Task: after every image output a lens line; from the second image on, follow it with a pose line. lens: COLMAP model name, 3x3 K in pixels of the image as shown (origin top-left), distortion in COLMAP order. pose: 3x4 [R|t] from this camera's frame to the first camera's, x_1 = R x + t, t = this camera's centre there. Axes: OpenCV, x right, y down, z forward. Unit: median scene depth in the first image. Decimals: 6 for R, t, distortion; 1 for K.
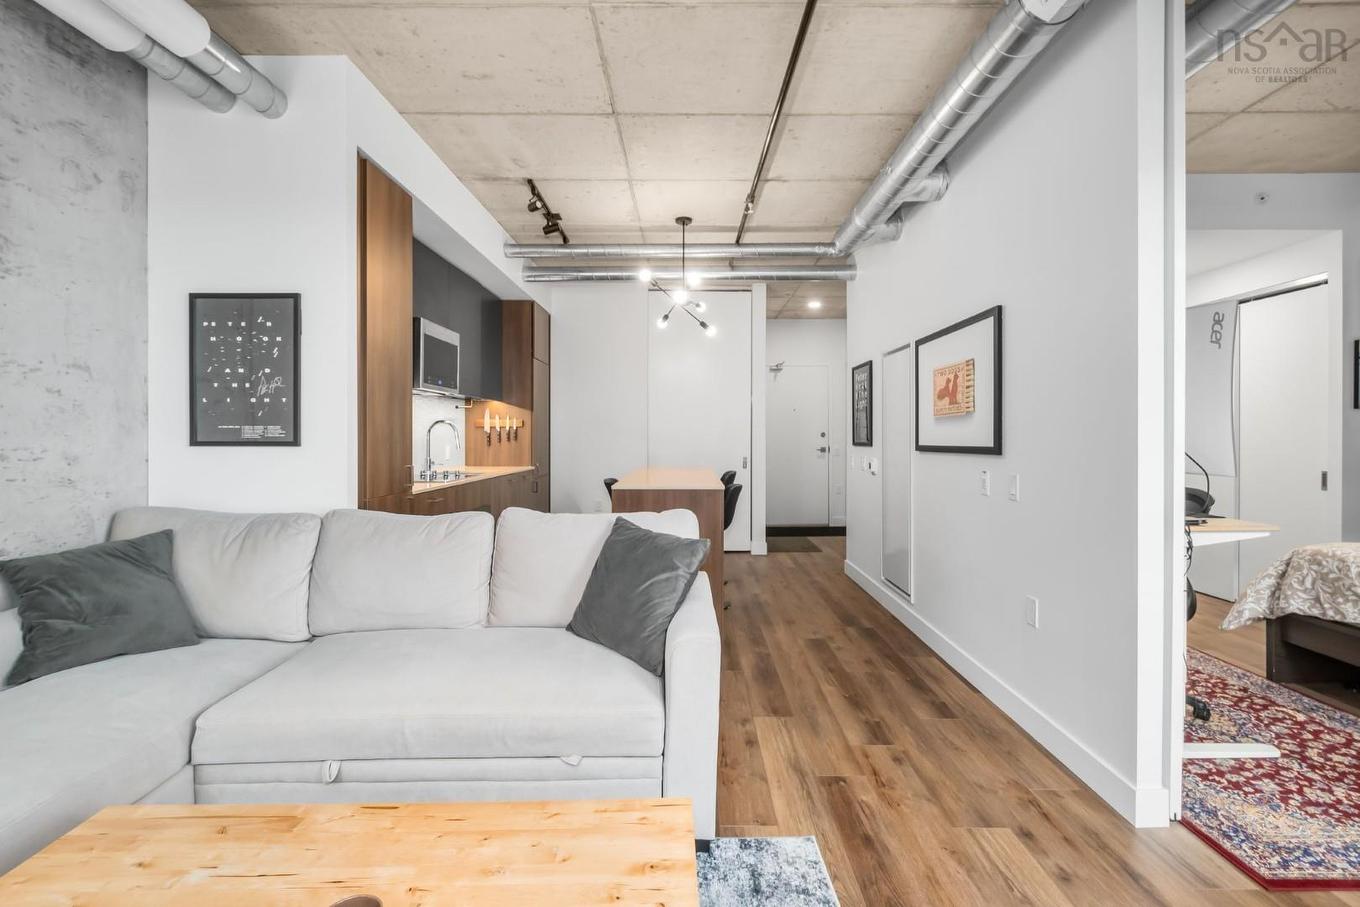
lens RADIAL K [[610.9, 0, 692.3], [0, 610.9, 437.7], [0, 0, 1]] dist [0.001659, -0.004684]
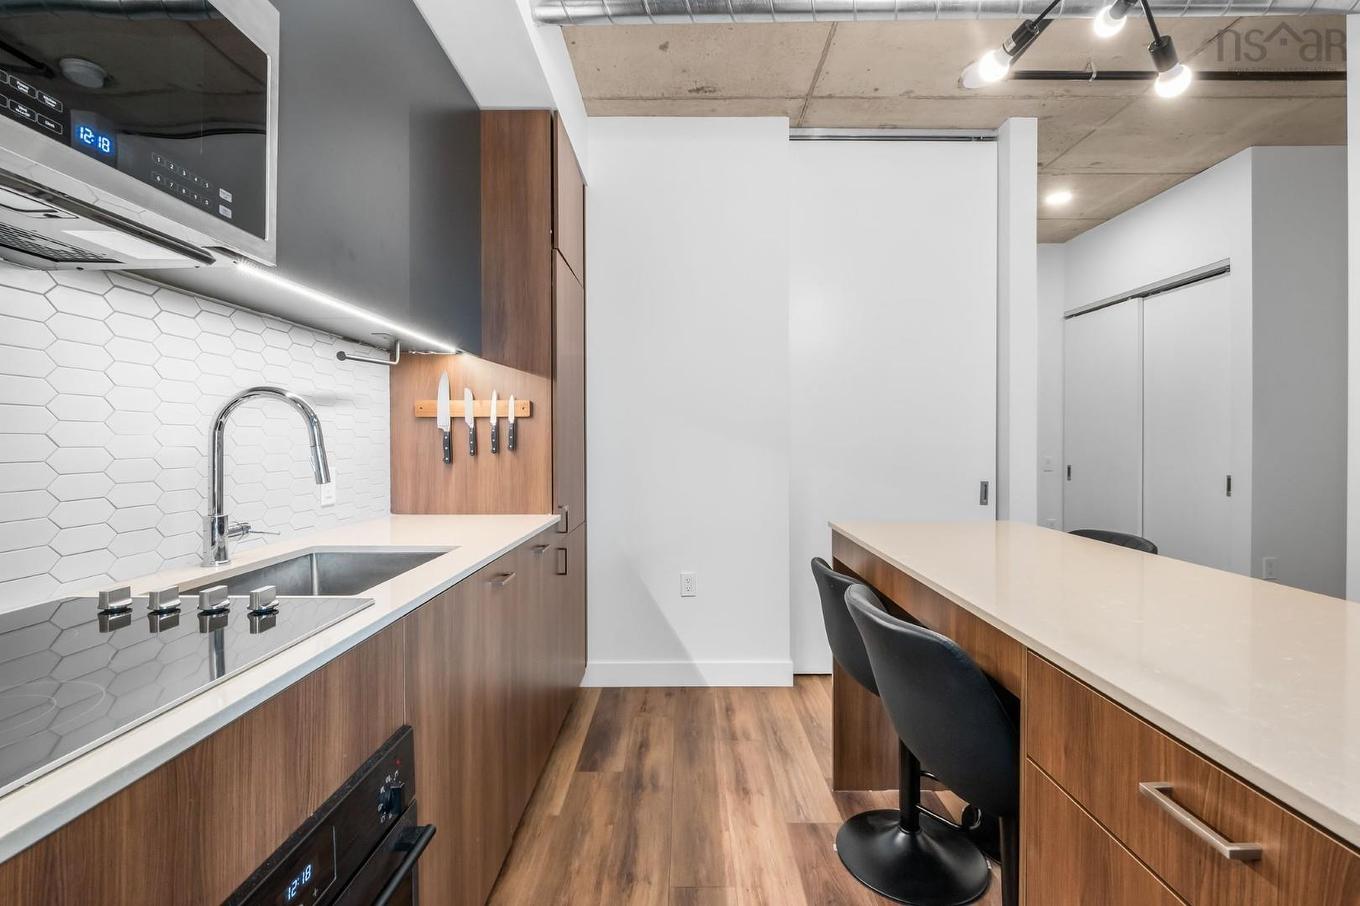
lens RADIAL K [[610.9, 0, 693.8], [0, 610.9, 443.2], [0, 0, 1]] dist [0.001659, -0.004684]
pose [[0.999975, -0.006820, 0.001974, -0.181558], [0.006817, 0.999976, 0.001365, -0.000159], [-0.001983, -0.001352, 0.999997, 0.633489]]
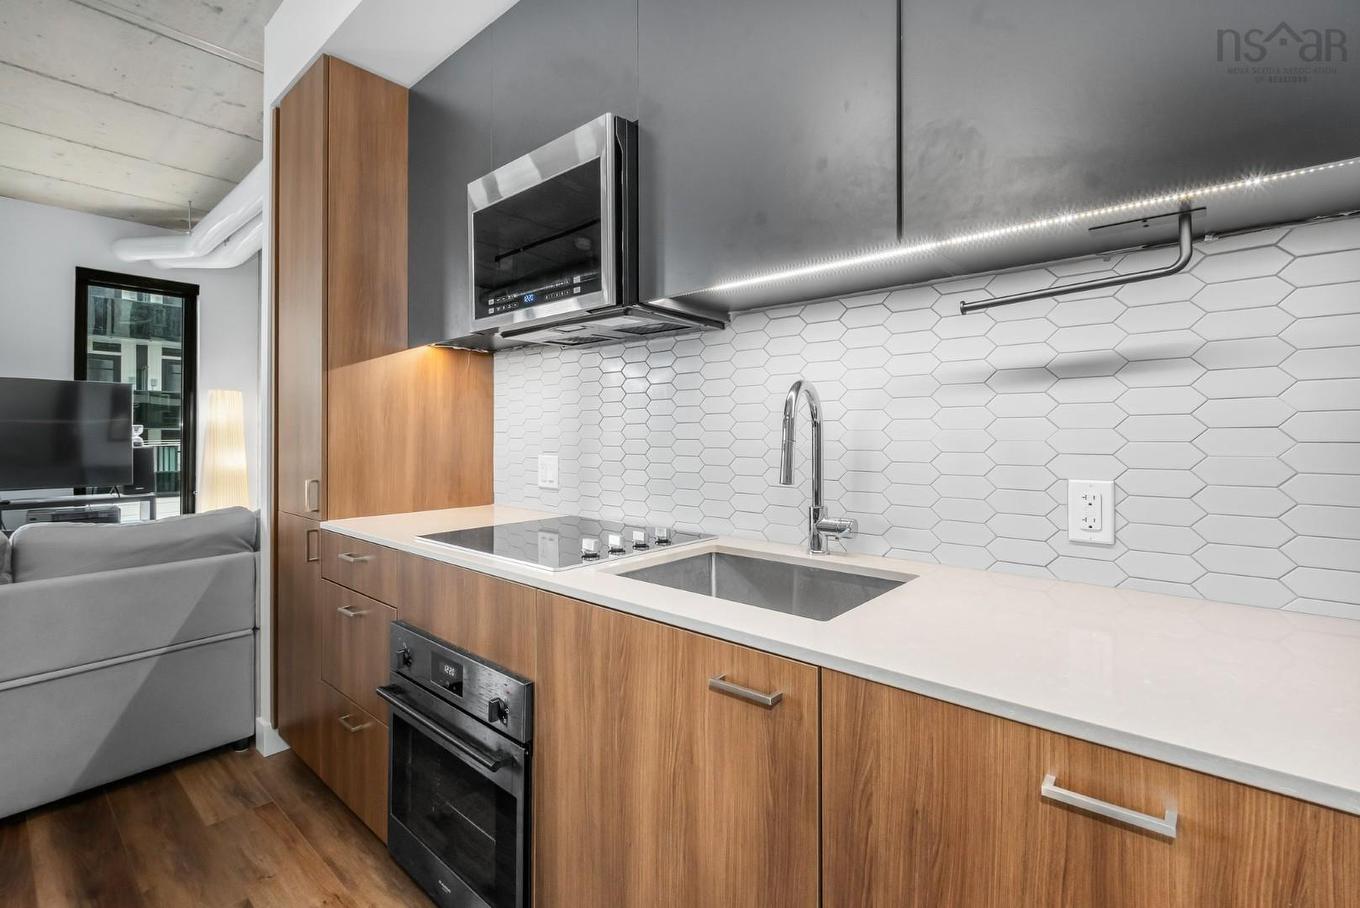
lens RADIAL K [[610.9, 0, 681.1], [0, 610.9, 432.4], [0, 0, 1]] dist [0.001659, -0.004684]
pose [[-0.658879, -0.006075, -0.752225, -0.138703], [-0.004207, 0.999982, -0.004391, -0.002042], [0.752237, 0.000271, -0.658892, 1.030553]]
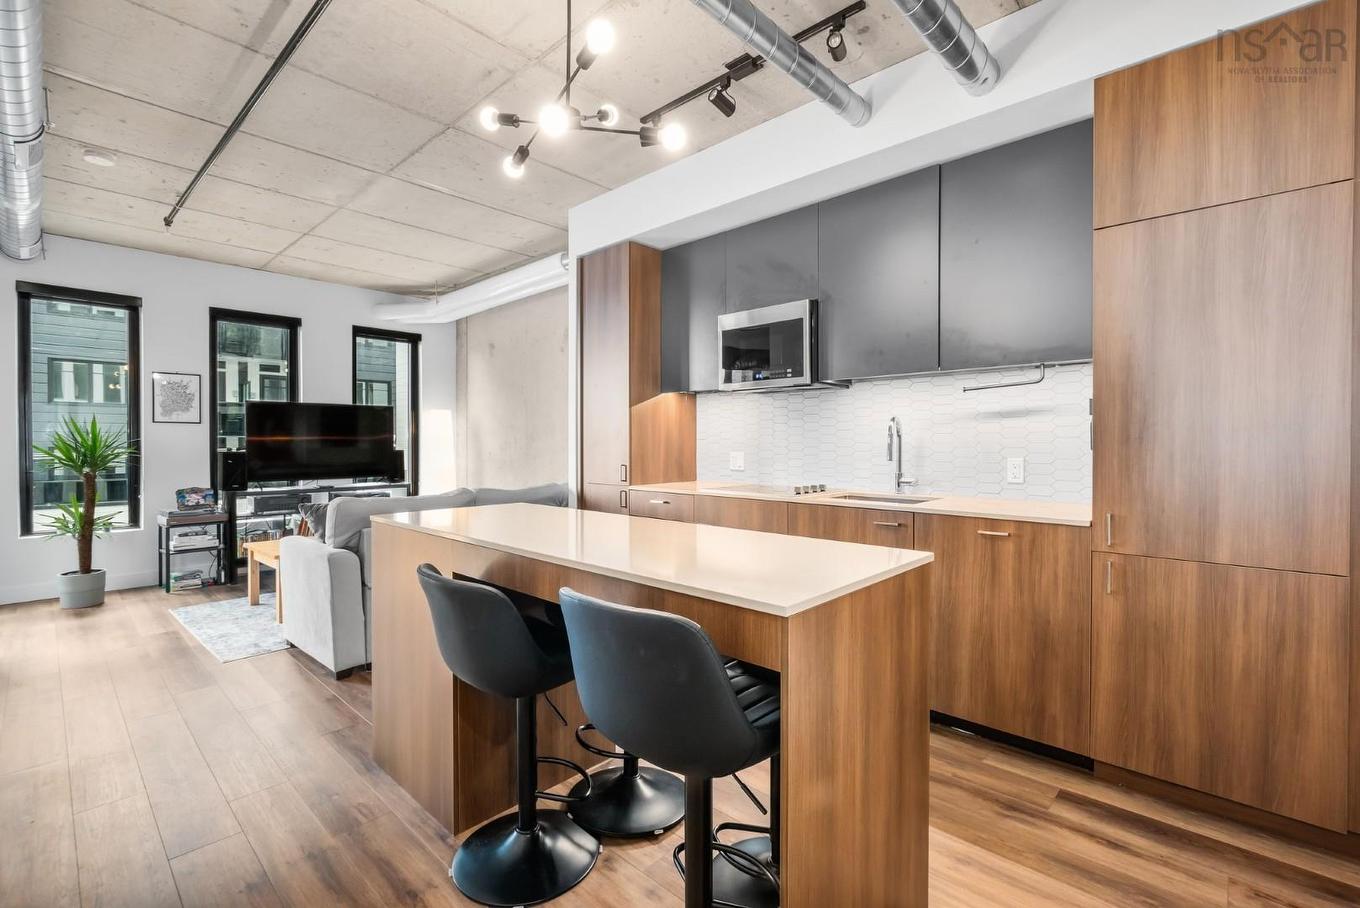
lens RADIAL K [[610.9, 0, 679.8], [0, 610.9, 446.7], [0, 0, 1]] dist [0.001659, -0.004684]
pose [[-0.694747, 0.003199, -0.719247, 0.203931], [-0.003156, 0.999967, 0.007496, 0.000086], [0.719247, 0.007478, -0.694714, 1.160418]]
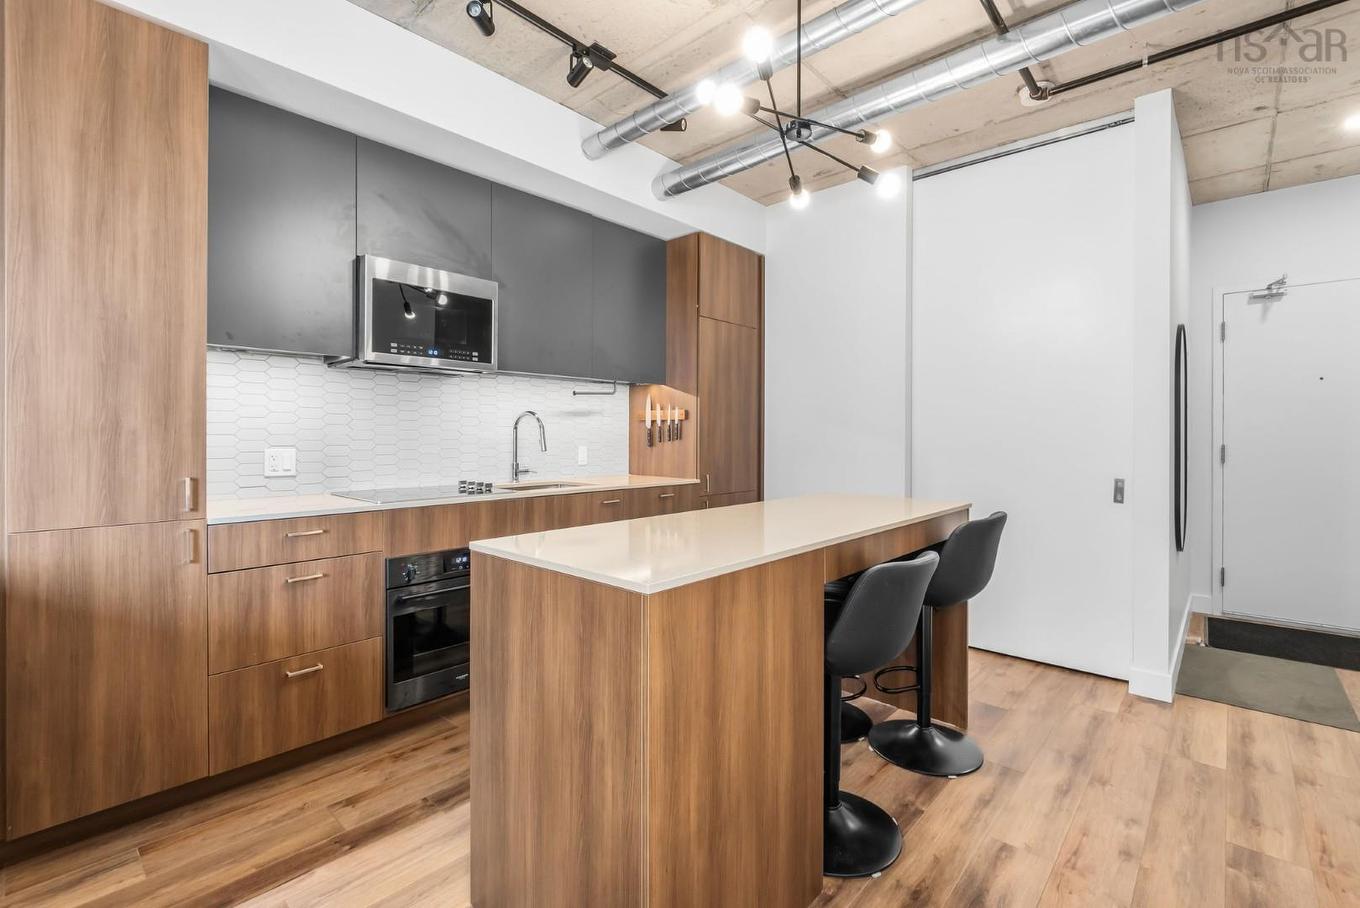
lens RADIAL K [[610.9, 0, 686.3], [0, 610.9, 441.6], [0, 0, 1]] dist [0.001659, -0.004684]
pose [[0.740470, 0.007510, -0.672048, 0.194390], [-0.003178, 0.999966, 0.007673, 0.001410], [0.672082, -0.003546, 0.740468, 0.530753]]
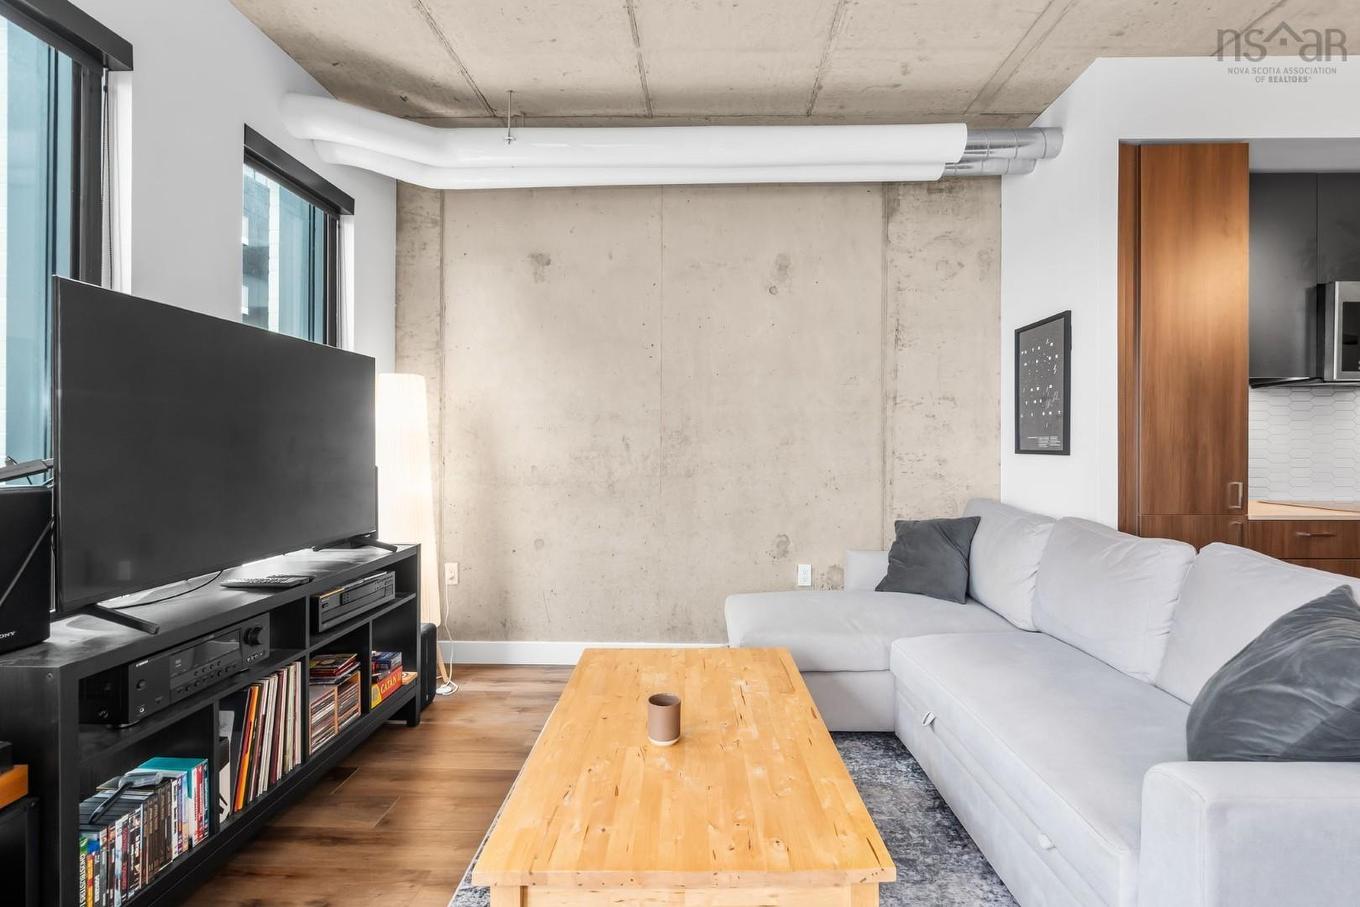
lens RADIAL K [[610.9, 0, 688.8], [0, 610.9, 447.9], [0, 0, 1]] dist [0.001659, -0.004684]
pose [[-0.029201, 0.003057, -0.999569, 0.213473], [-0.005185, 0.999981, 0.003209, 0.000725], [0.999560, 0.005276, -0.029185, 0.182810]]
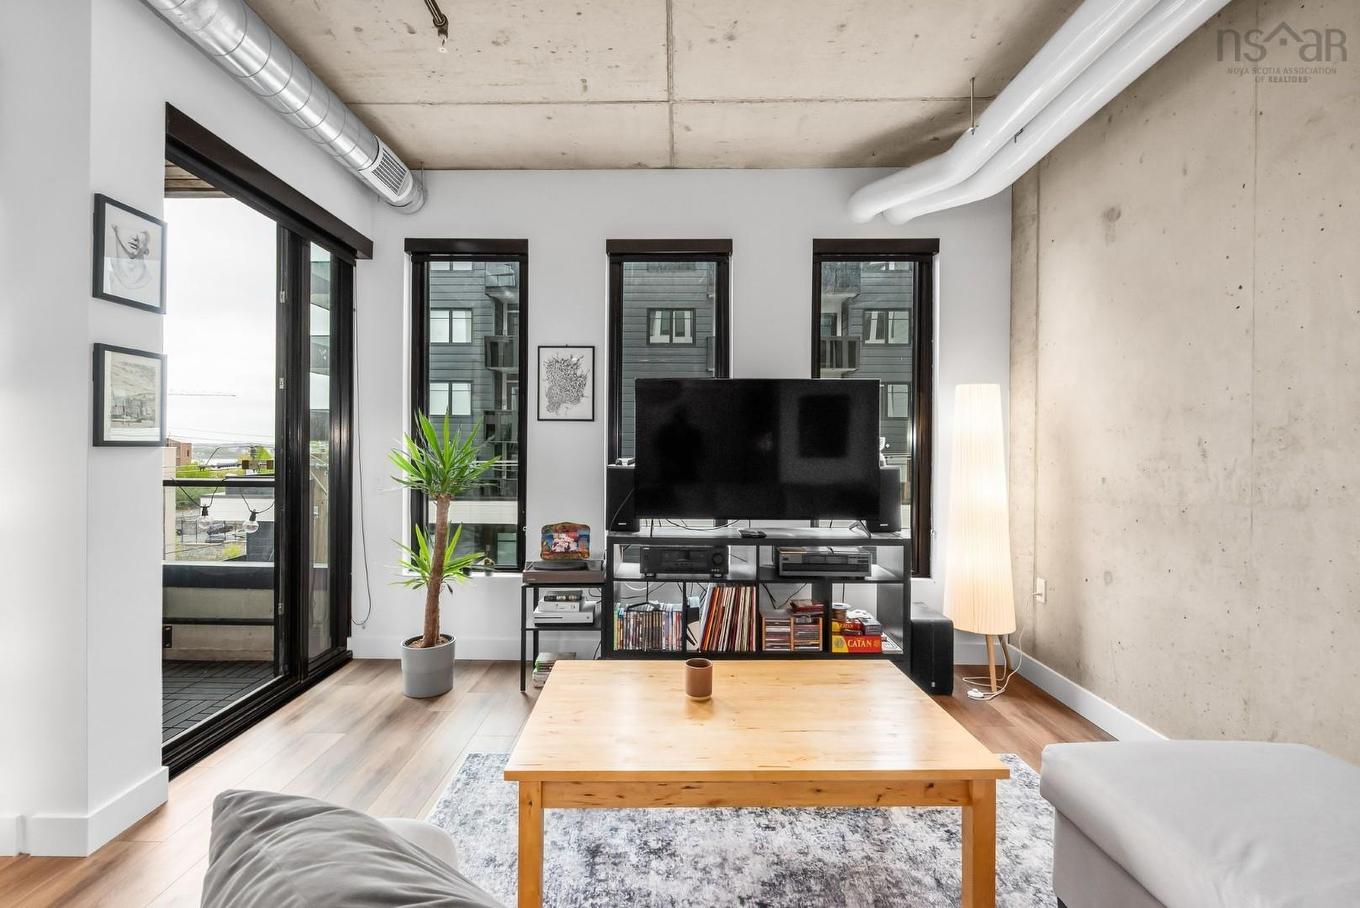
lens RADIAL K [[610.9, 0, 669.5], [0, 610.9, 447.8], [0, 0, 1]] dist [0.001659, -0.004684]
pose [[-0.999788, -0.006383, 0.019577, -0.075496], [-0.006354, 0.999979, 0.001564, -0.001139], [-0.019587, 0.001439, -0.999807, 0.522620]]
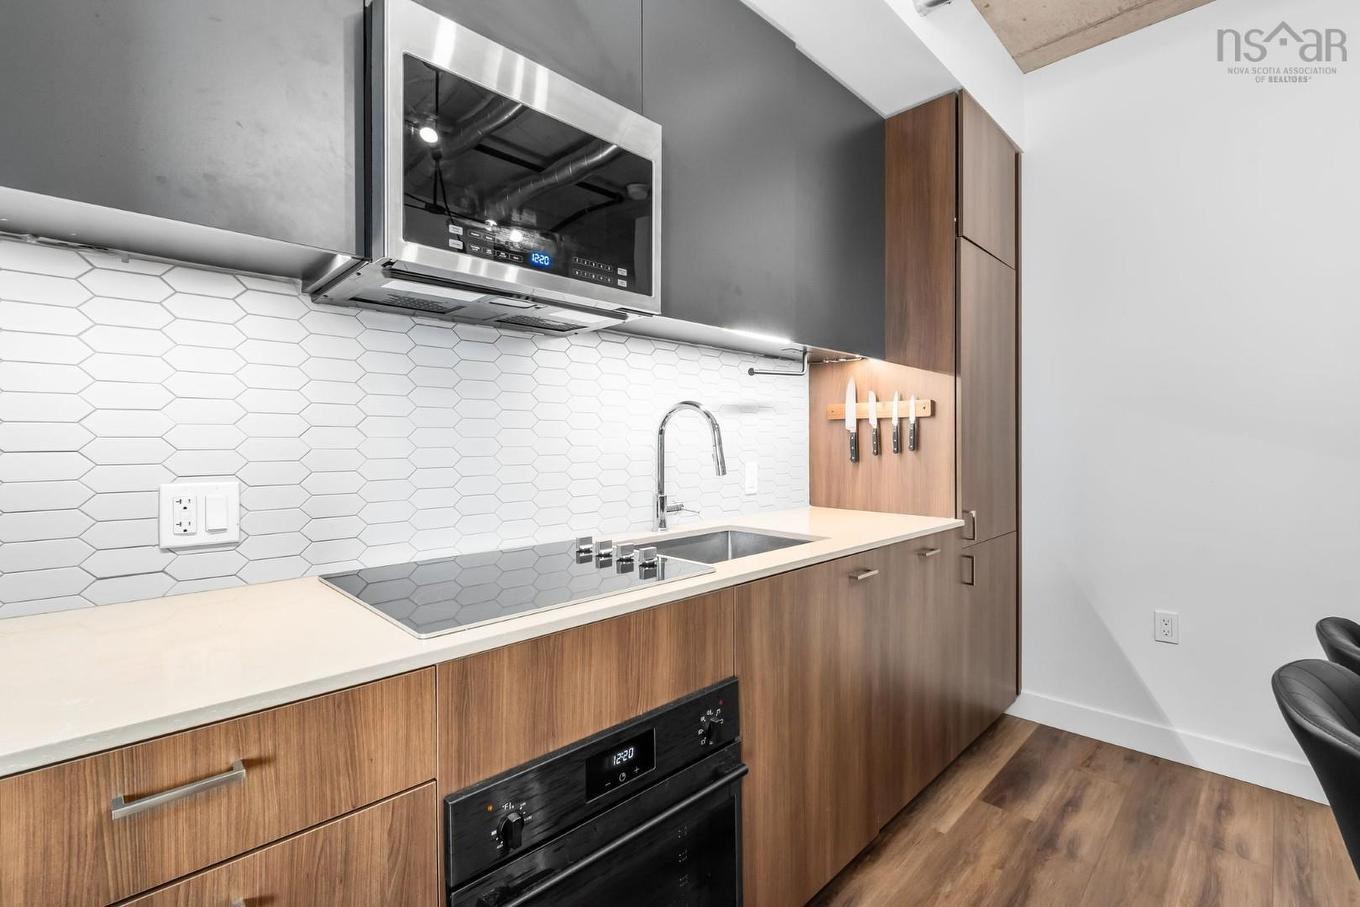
lens RADIAL K [[610.9, 0, 681.9], [0, 610.9, 445.3], [0, 0, 1]] dist [0.001659, -0.004684]
pose [[0.703356, -0.004164, -0.710825, -0.117819], [0.005880, 0.999983, -0.000040, 0.000003], [0.710813, -0.004152, 0.703369, 0.648643]]
